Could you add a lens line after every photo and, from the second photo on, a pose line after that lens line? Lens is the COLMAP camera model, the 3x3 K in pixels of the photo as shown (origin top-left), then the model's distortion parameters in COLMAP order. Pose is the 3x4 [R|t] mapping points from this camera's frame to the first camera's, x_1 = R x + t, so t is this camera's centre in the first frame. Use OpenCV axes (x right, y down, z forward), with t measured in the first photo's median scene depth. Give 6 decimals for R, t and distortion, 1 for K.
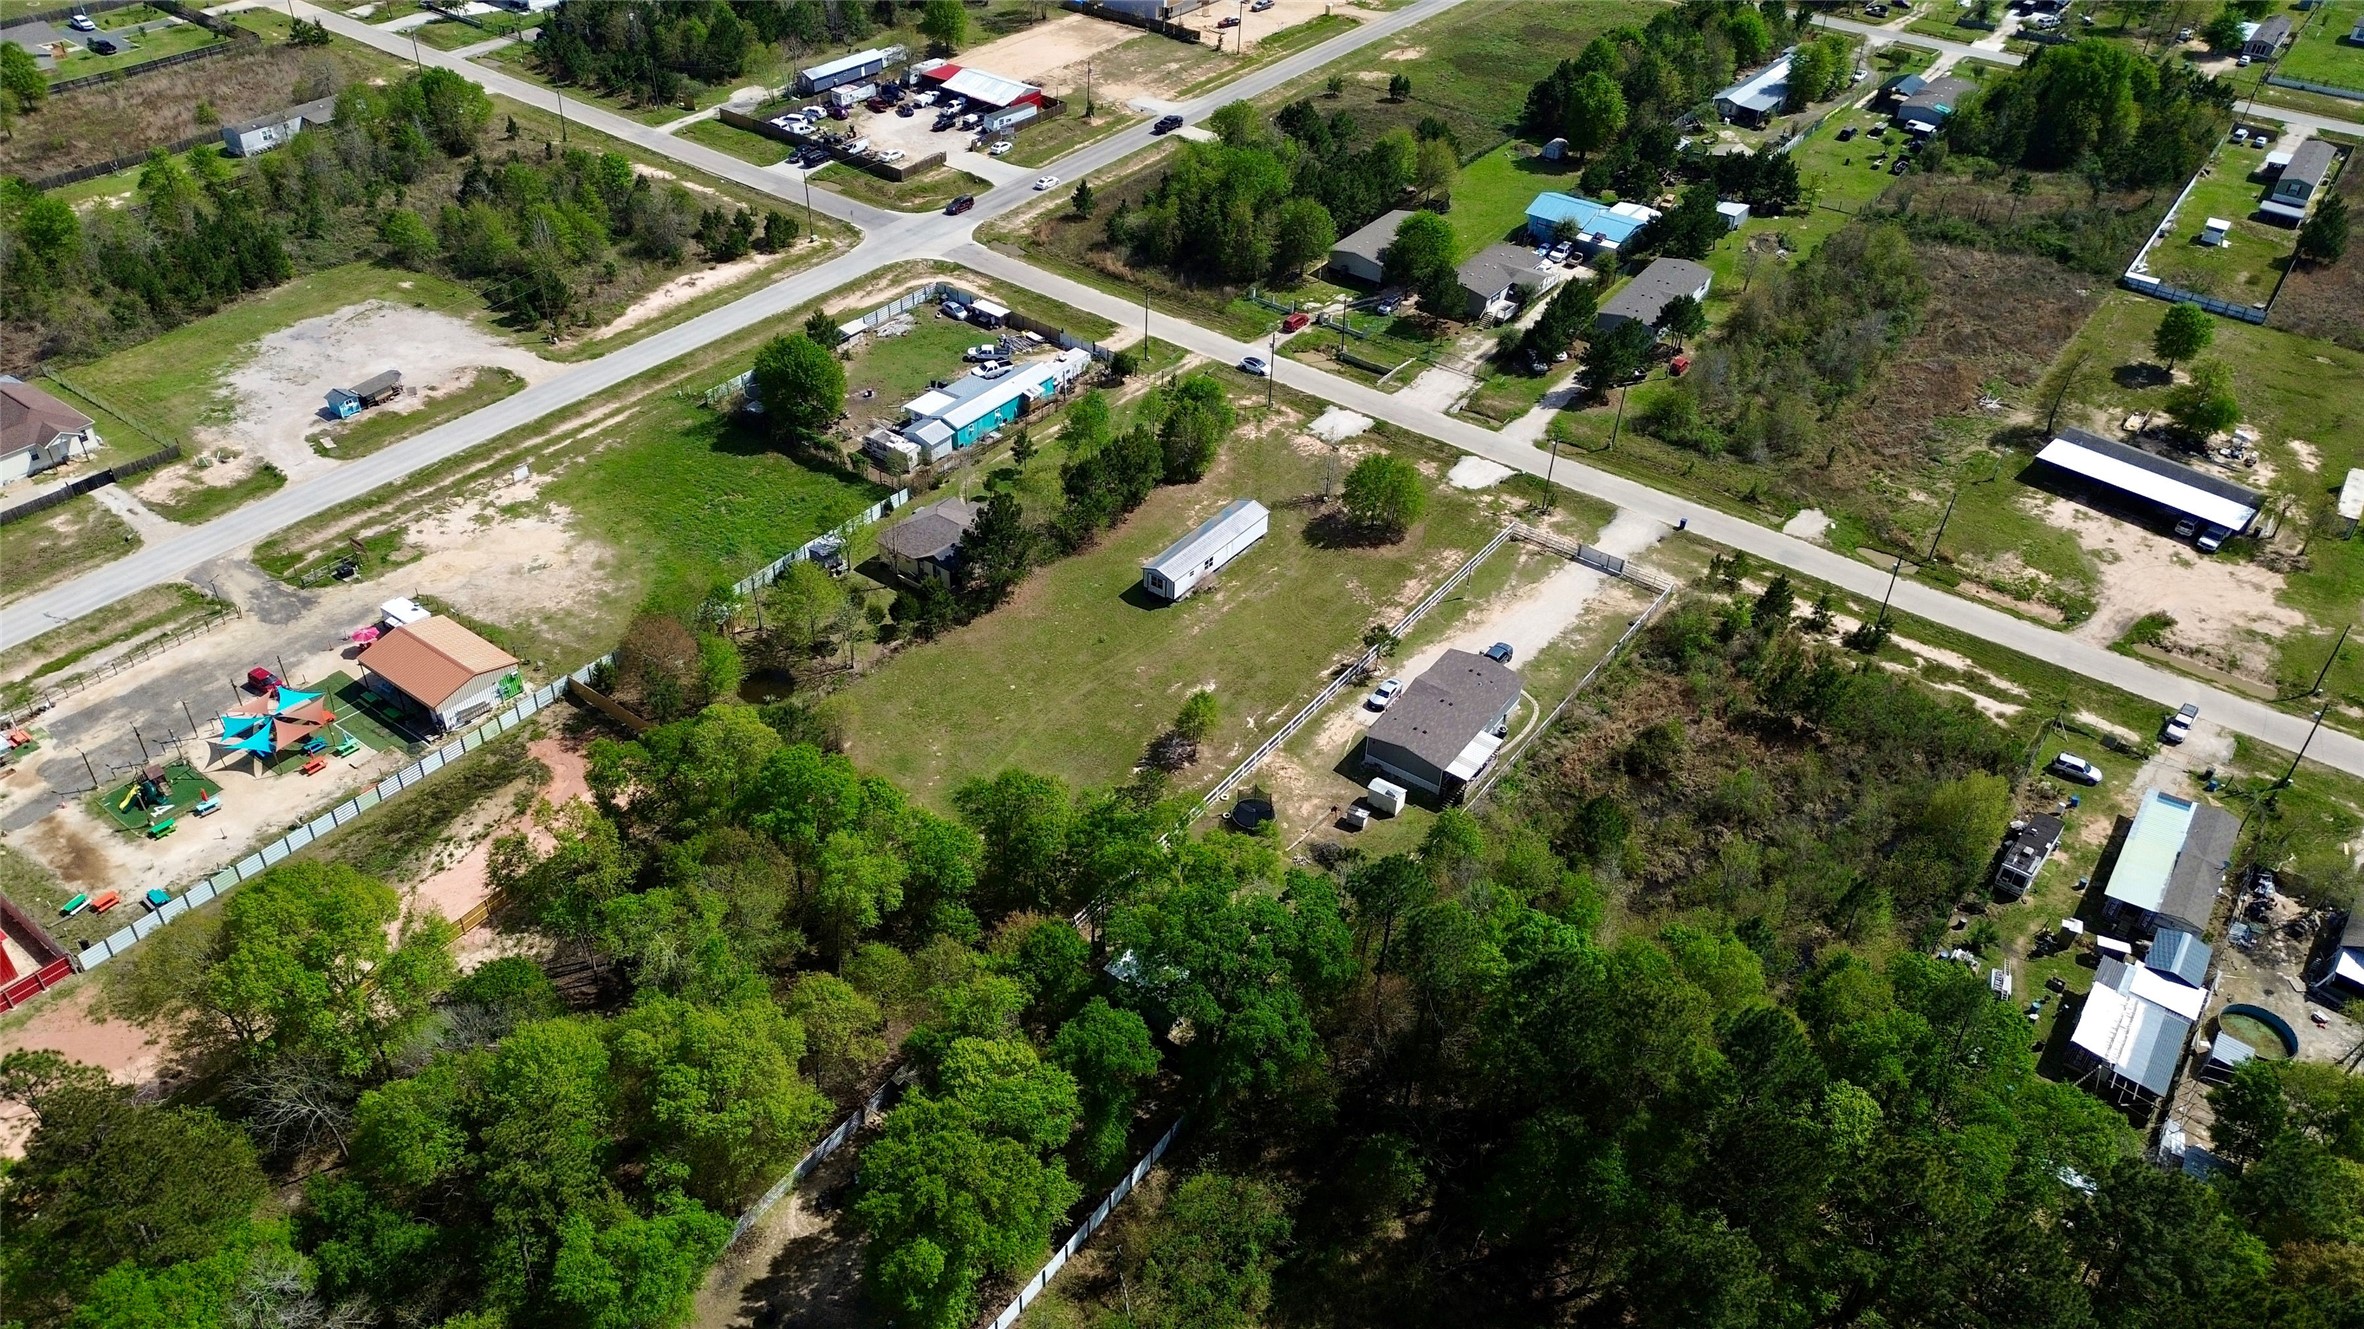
lens RADIAL K [[1669.5, 0, 1179.0], [0, 1669.5, 661.4], [0, 0, 1]] dist [0.069377, -0.073826]
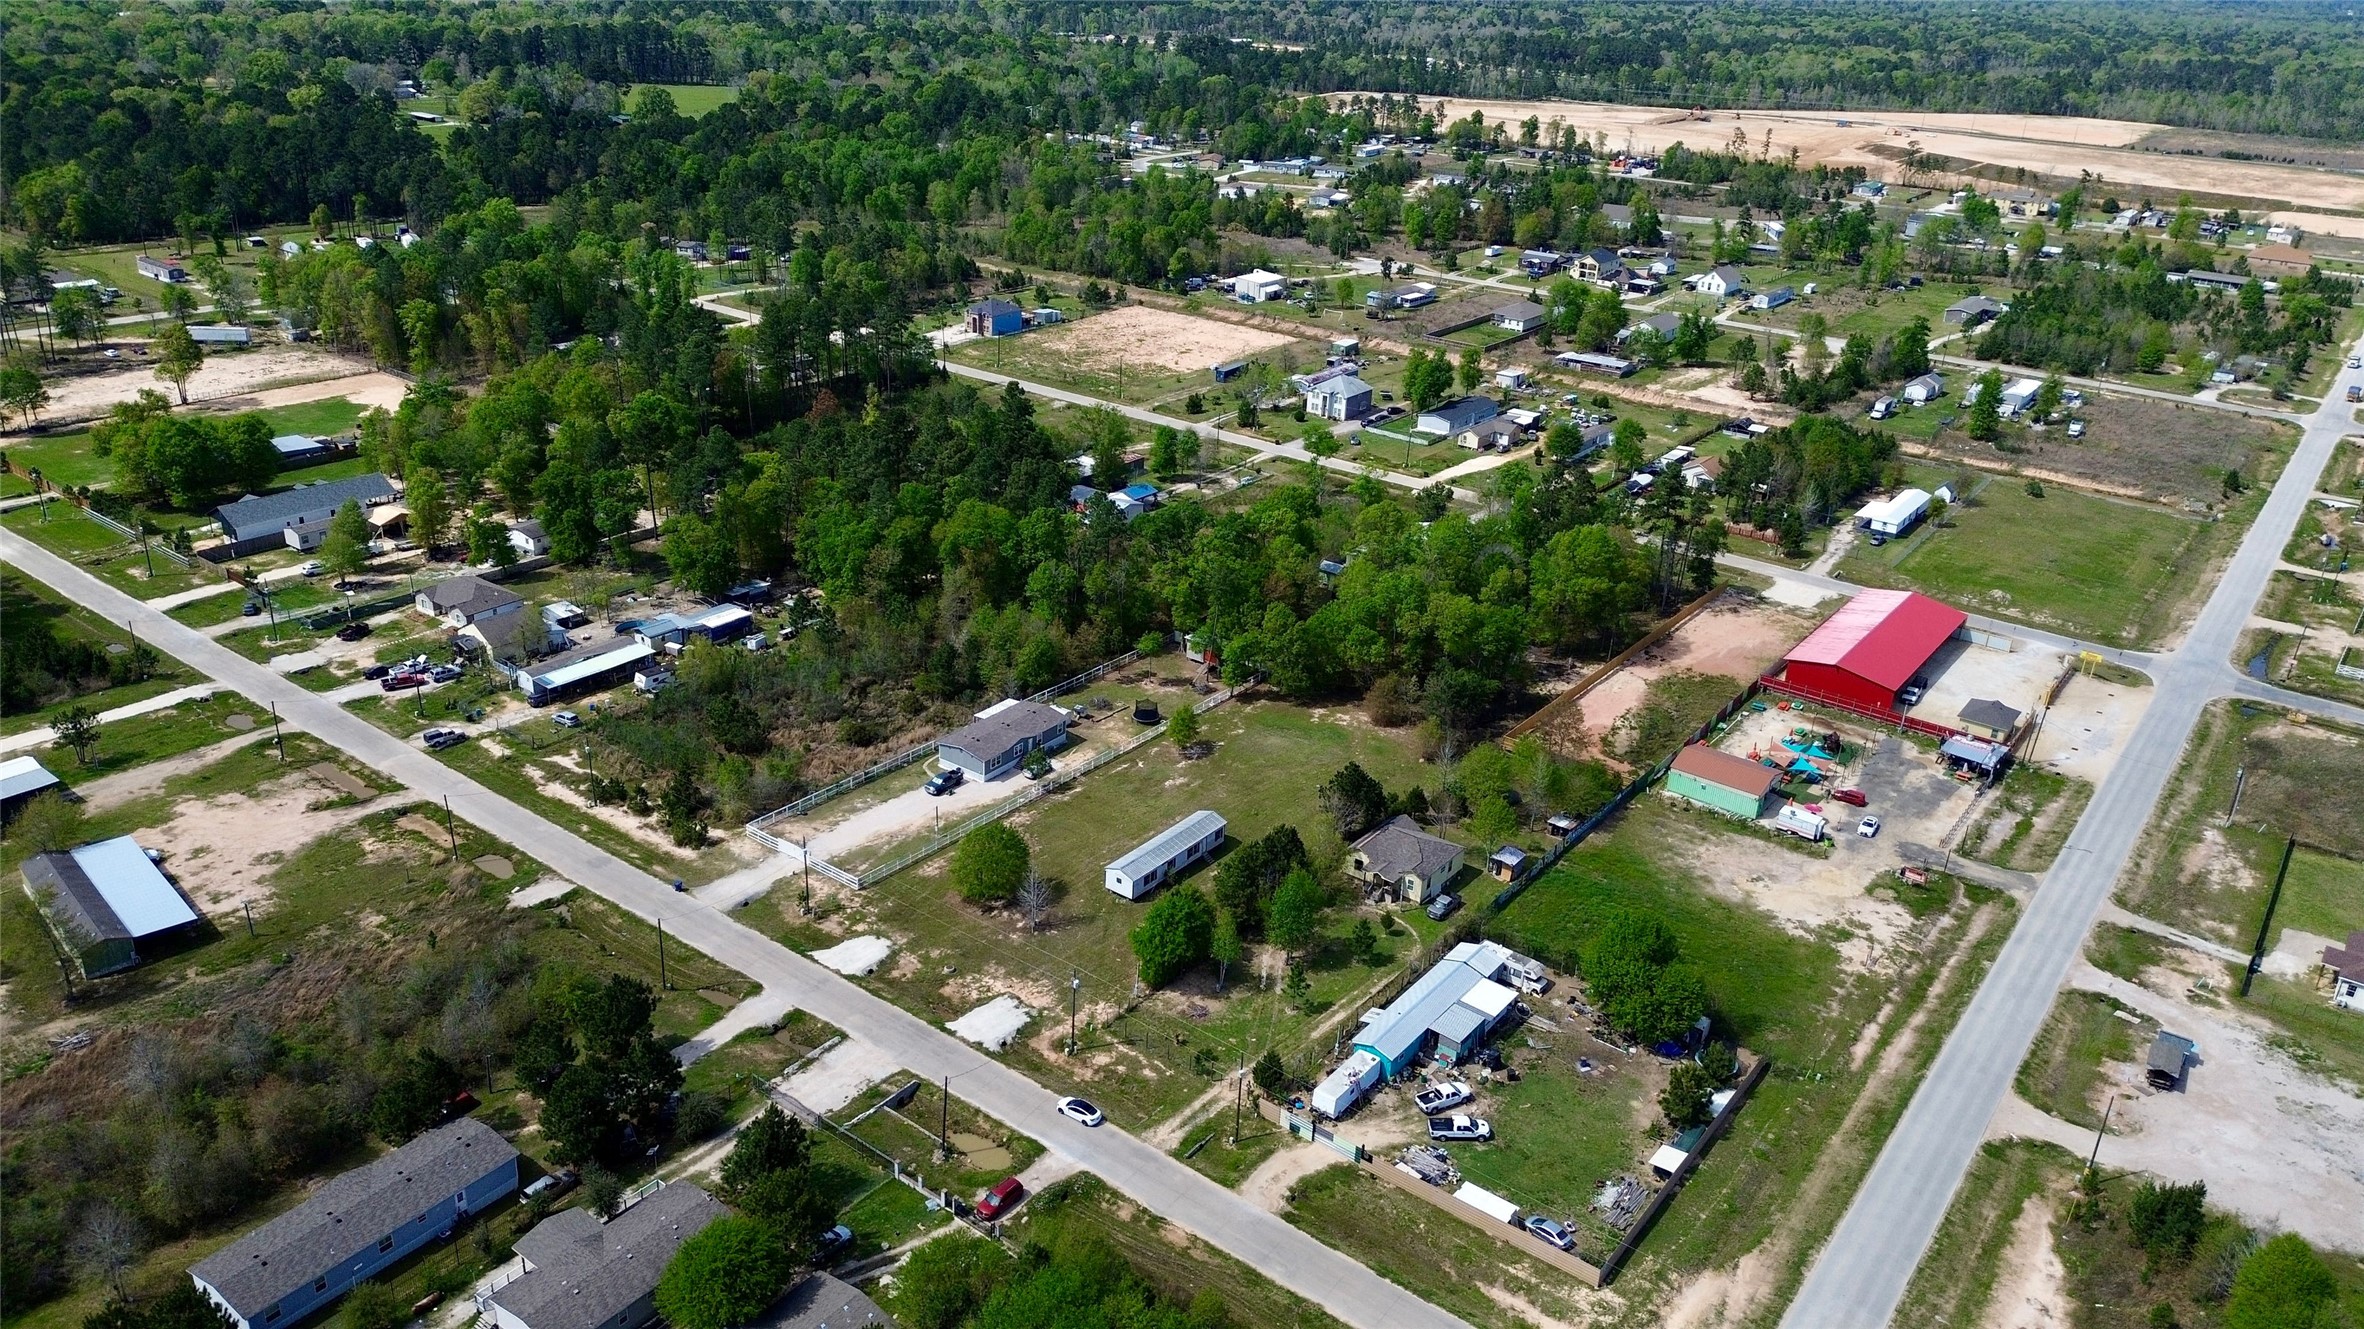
lens RADIAL K [[1669.5, 0, 1179.0], [0, 1669.5, 661.4], [0, 0, 1]] dist [0.069377, -0.073826]
pose [[-0.996794, -0.077927, -0.018143, 0.034615], [-0.054259, 0.491705, 0.869070, -0.973445], [-0.058803, 0.867268, -0.494357, 1.296910]]
